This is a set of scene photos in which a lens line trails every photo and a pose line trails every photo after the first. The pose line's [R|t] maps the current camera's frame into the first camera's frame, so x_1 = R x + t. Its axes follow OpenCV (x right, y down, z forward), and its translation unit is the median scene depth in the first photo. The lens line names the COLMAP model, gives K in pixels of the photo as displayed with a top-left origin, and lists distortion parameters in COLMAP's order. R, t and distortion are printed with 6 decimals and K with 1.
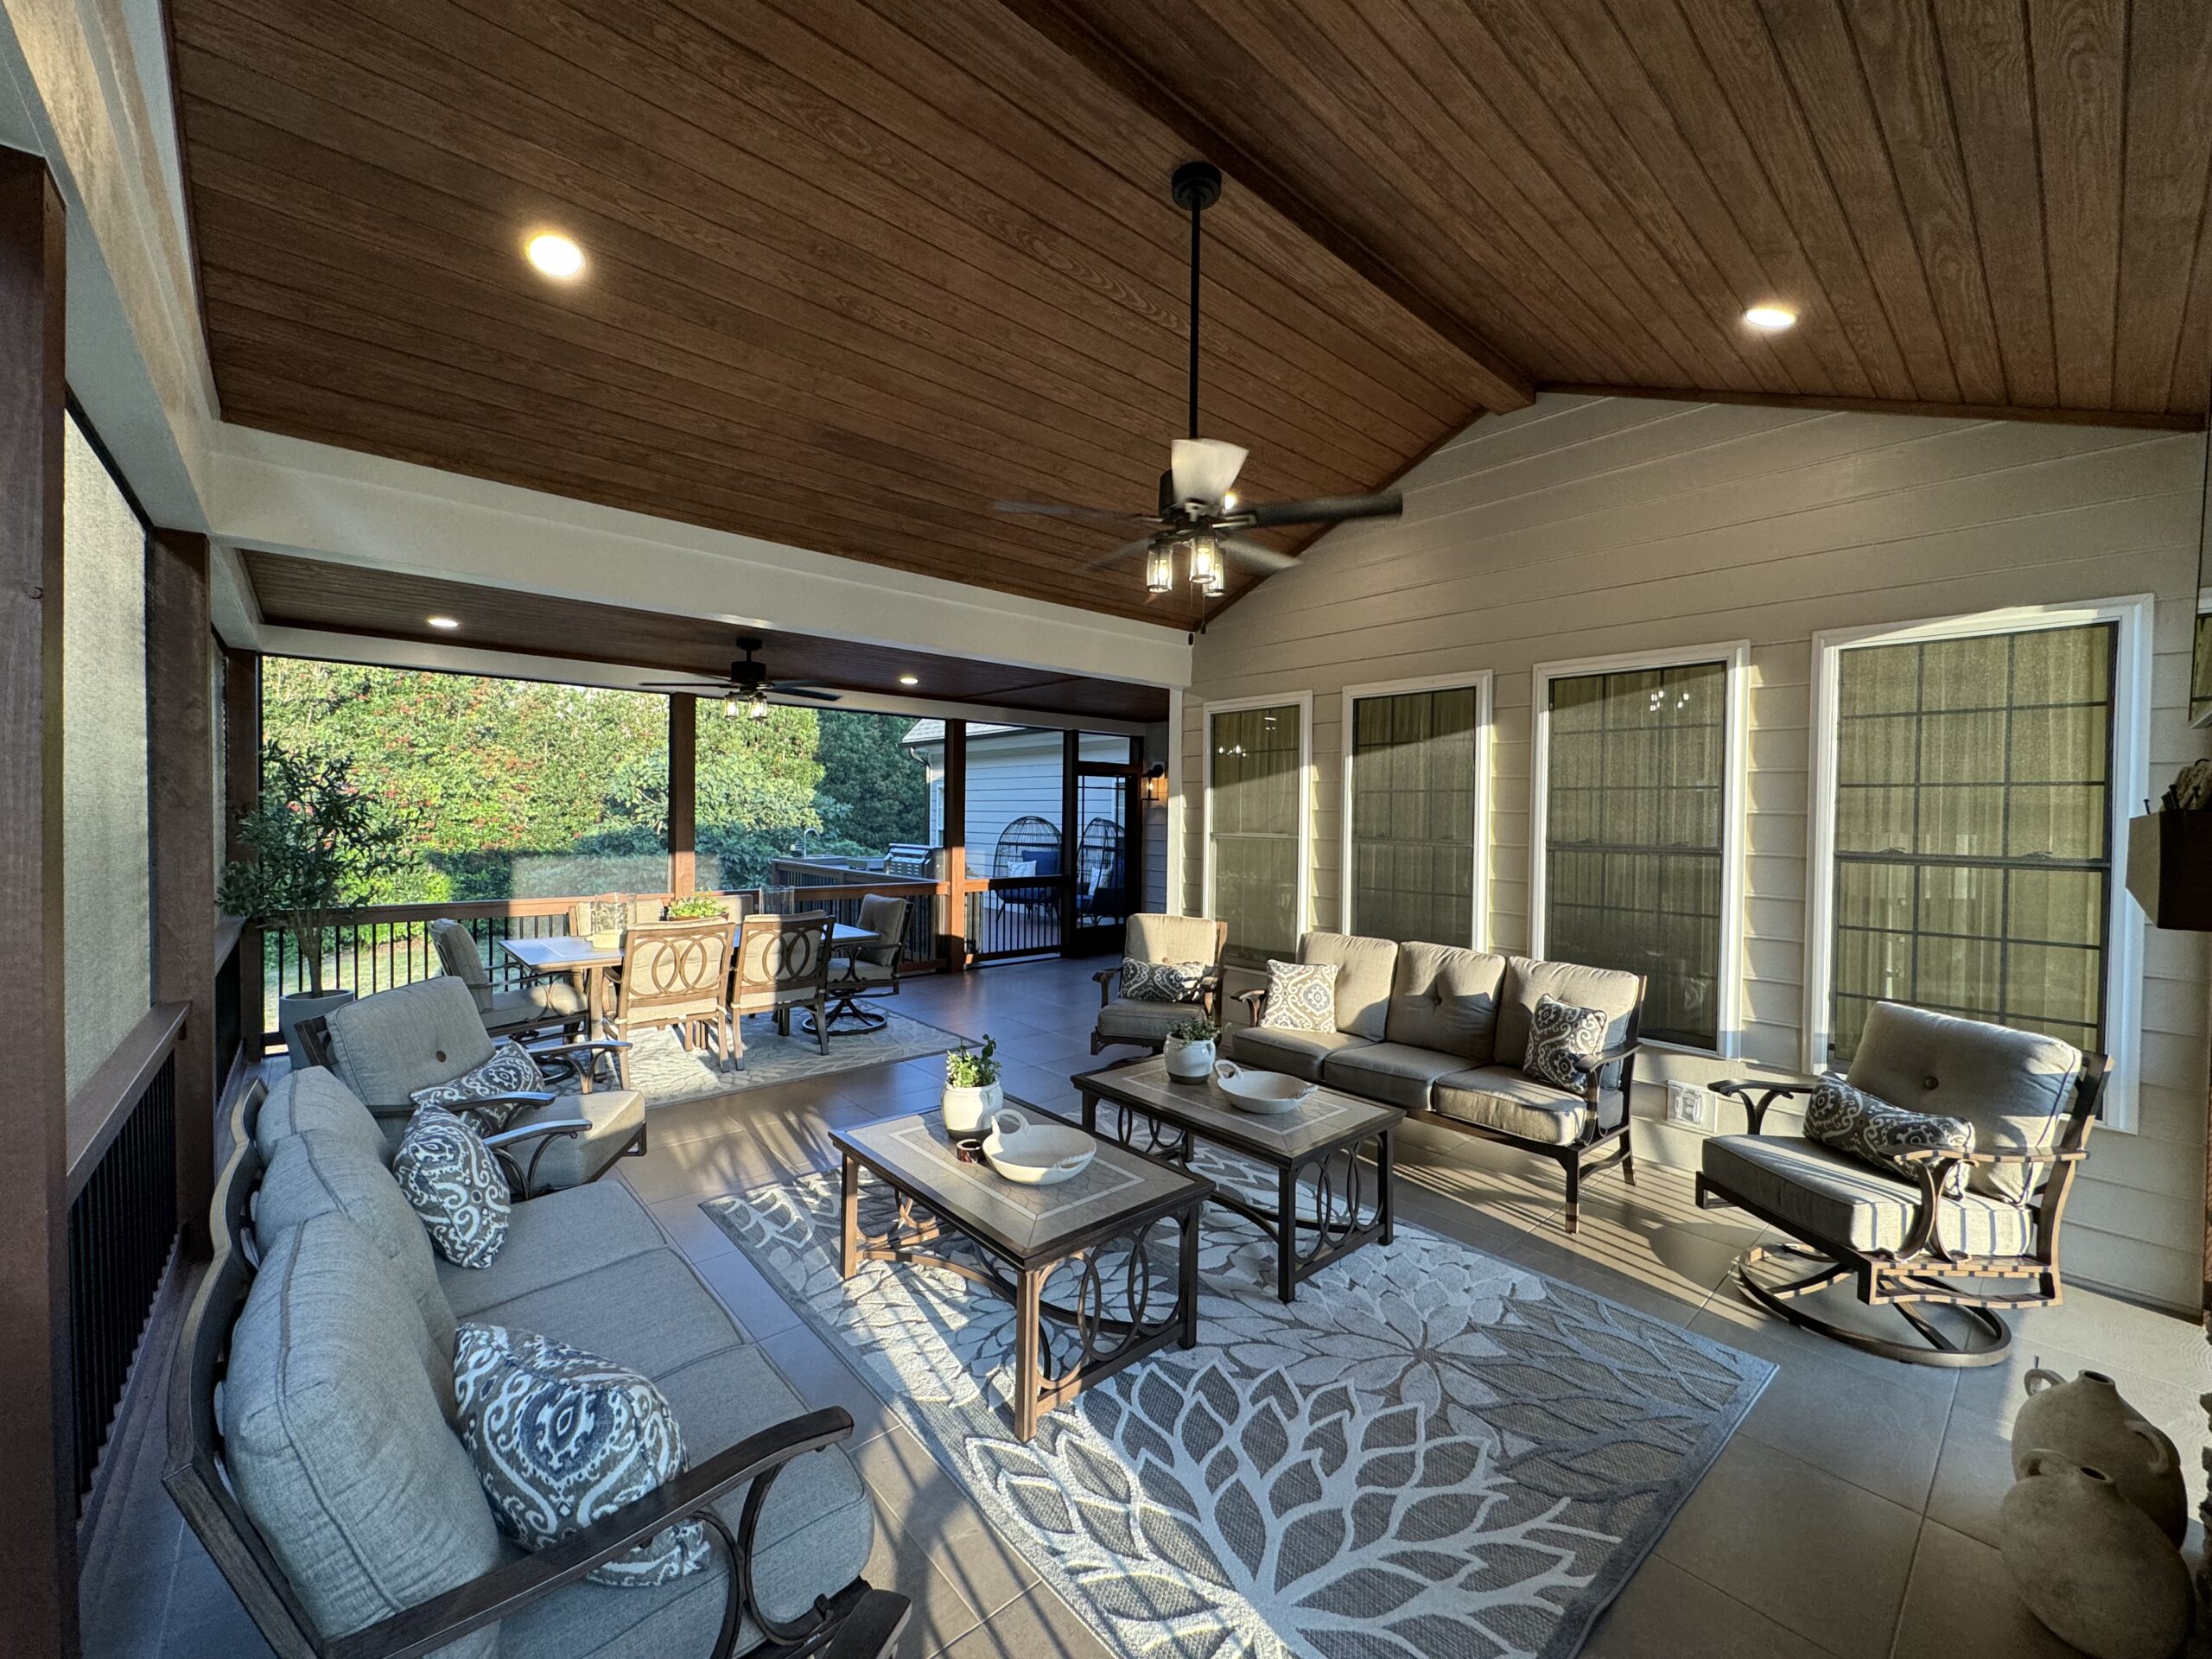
lens RADIAL K [[881.3, 0, 1104.7], [0, 881.3, 832.2], [0, 0, 1]] dist [-0.001294, -0.000273]
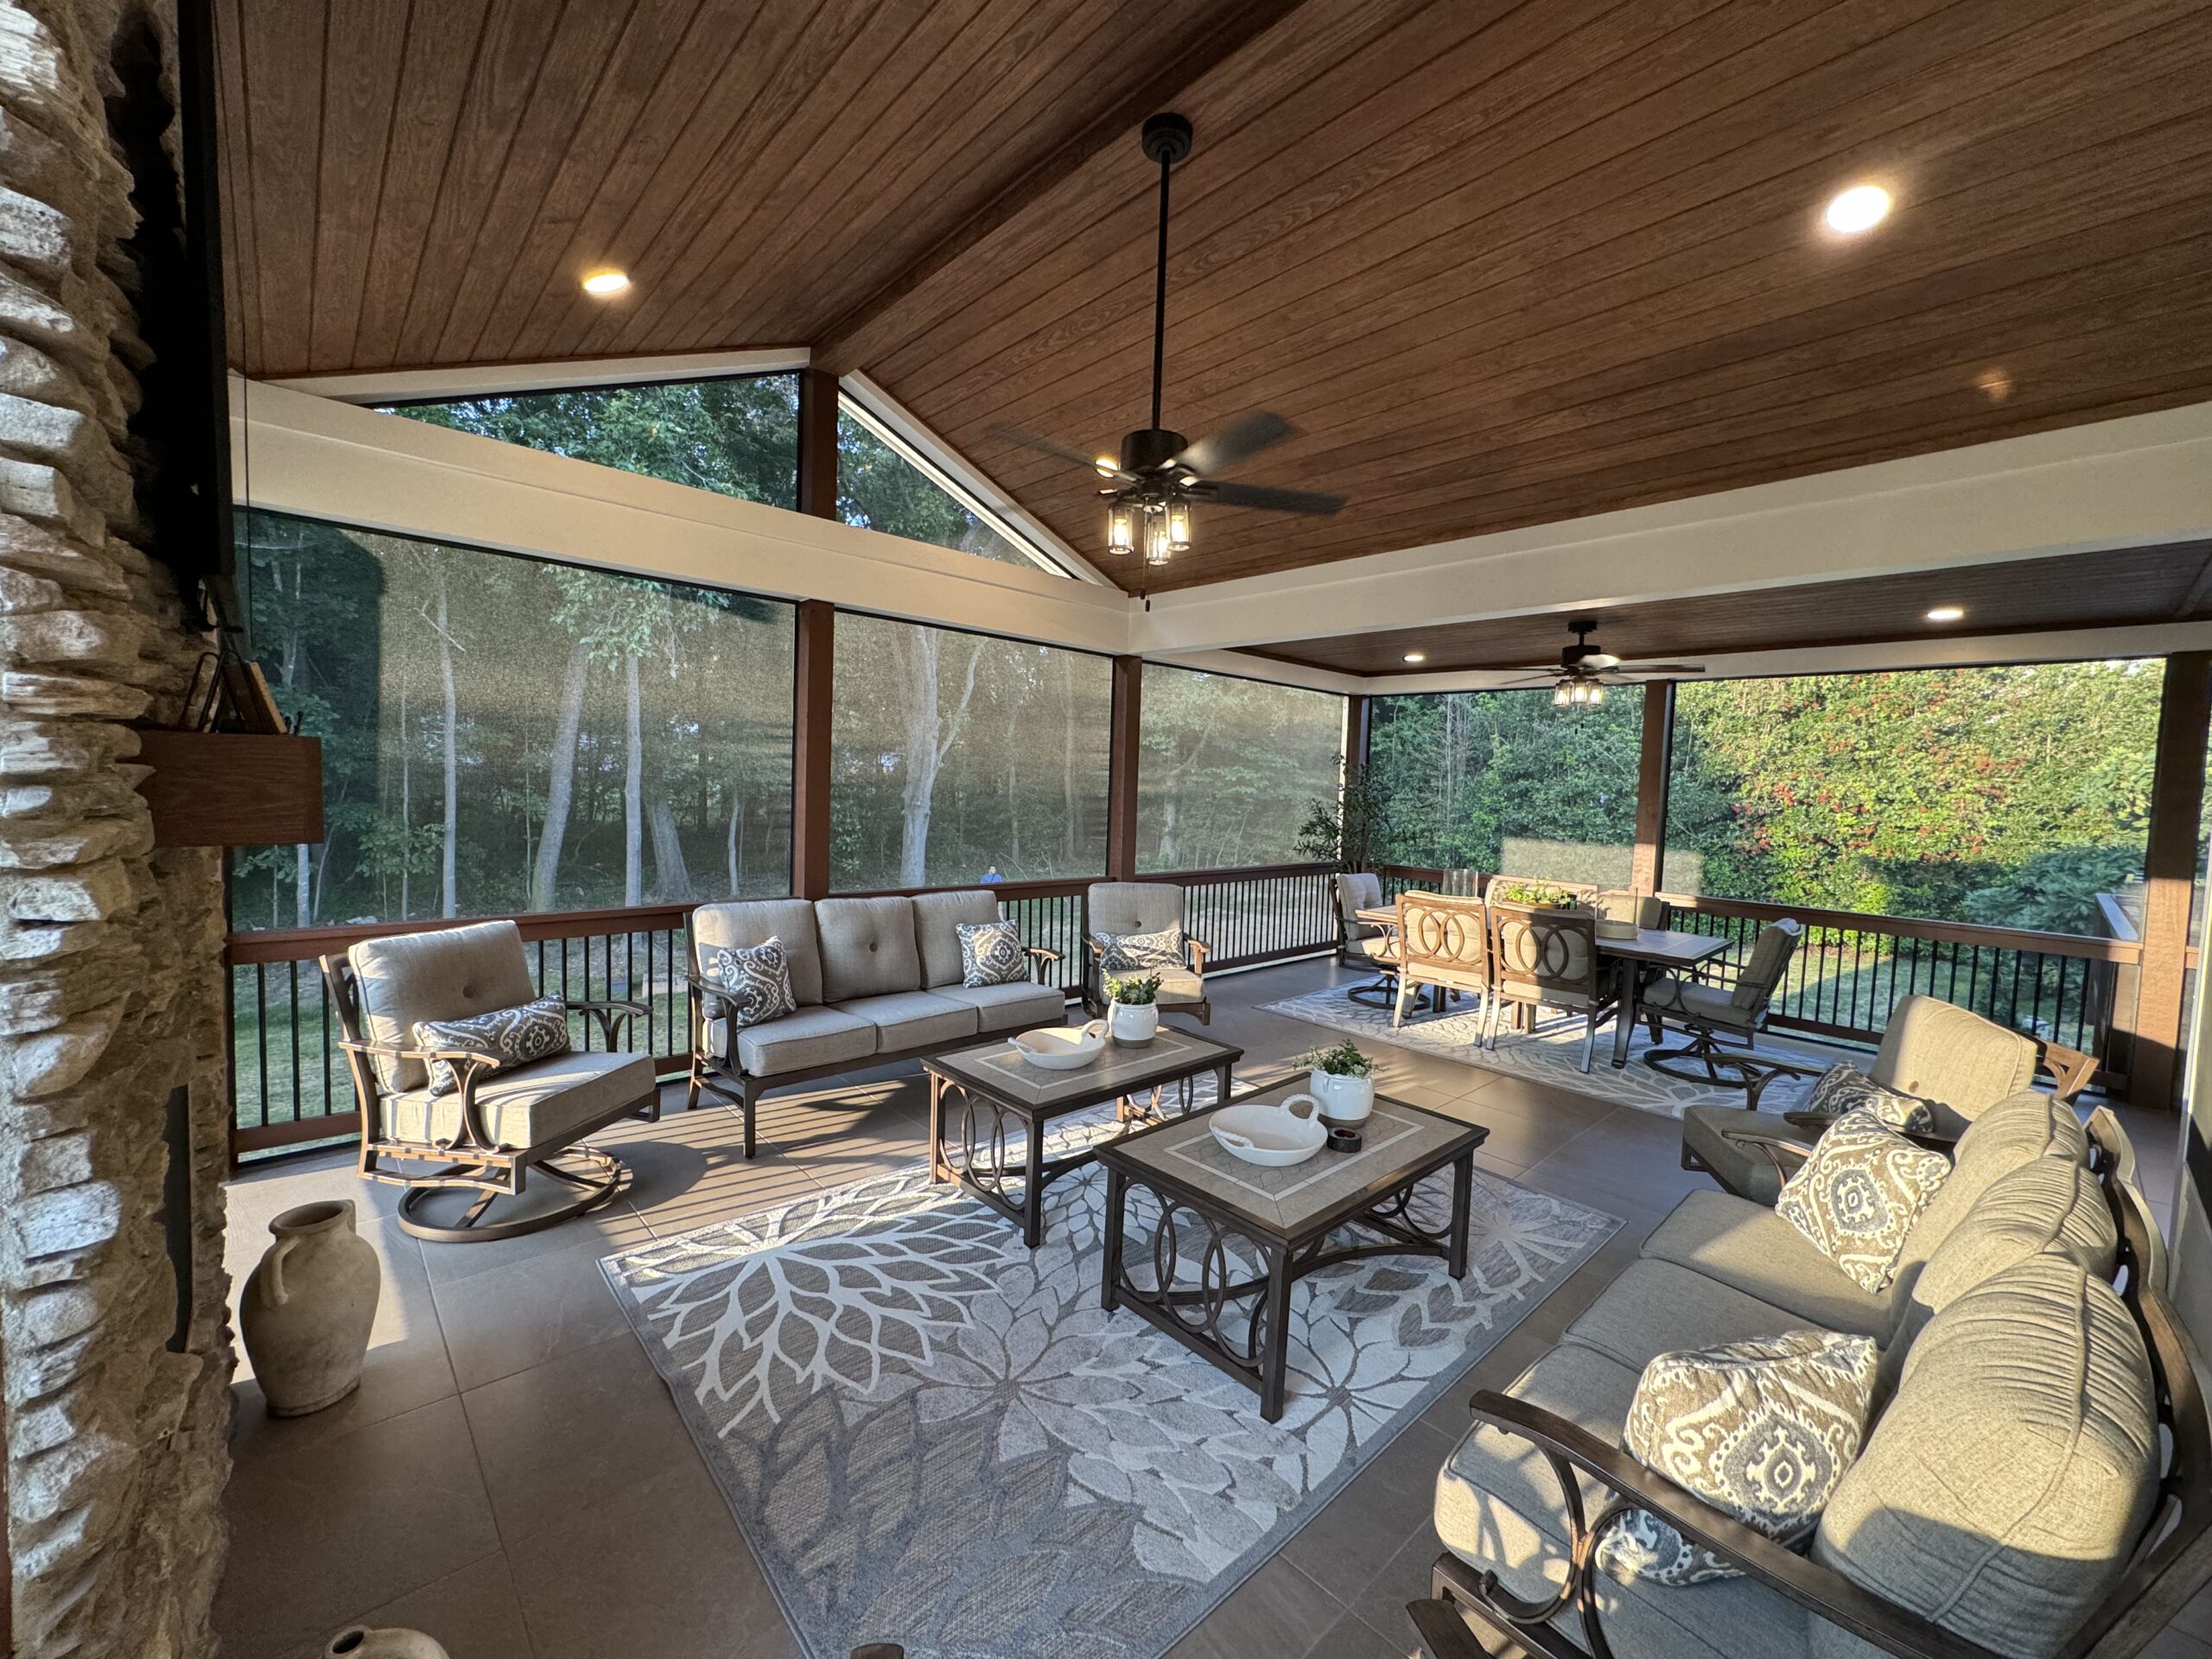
lens RADIAL K [[881.3, 0, 1103.6], [0, 881.3, 830.0], [0, 0, 1]] dist [-0.001294, -0.000273]
pose [[0.019441, 0.038892, -0.999054, 0.592054], [-0.055124, 0.997765, 0.037769, -0.000577], [0.998290, 0.054337, 0.021541, 0.506544]]
